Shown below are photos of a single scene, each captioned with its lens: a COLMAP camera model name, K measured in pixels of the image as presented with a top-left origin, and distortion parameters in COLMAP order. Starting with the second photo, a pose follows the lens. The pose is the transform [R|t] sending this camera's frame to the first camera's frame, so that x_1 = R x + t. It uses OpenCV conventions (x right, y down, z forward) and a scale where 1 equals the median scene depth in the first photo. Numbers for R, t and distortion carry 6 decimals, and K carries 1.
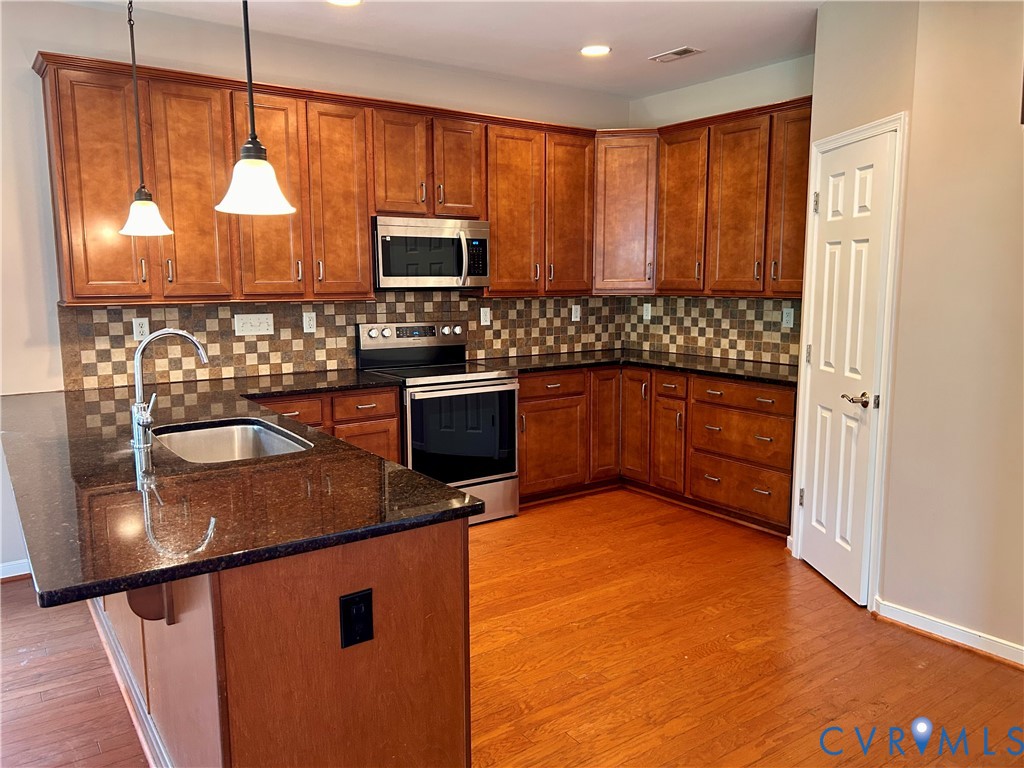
lens RADIAL K [[771.5, 0, 514.7], [0, 771.5, 384.7], [0, 0, 1]] dist [0.037631, -0.043424]
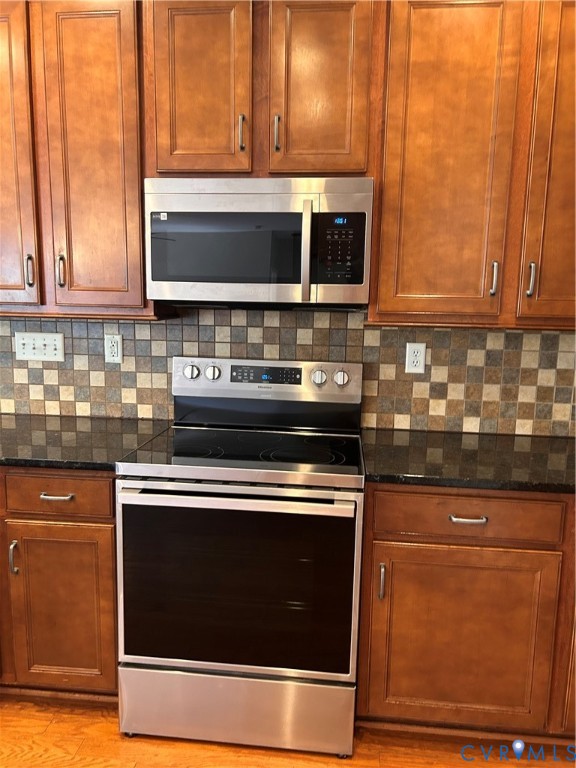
lens RADIAL K [[578.7, 0, 283.7], [0, 578.7, 387.9], [0, 0, 1]] dist [0.037631, -0.043424]
pose [[0.750037, 0.115119, -0.651300, 0.191655], [-0.112863, 0.992570, 0.045467, -0.083112], [0.651695, 0.039406, 0.757457, 0.673784]]
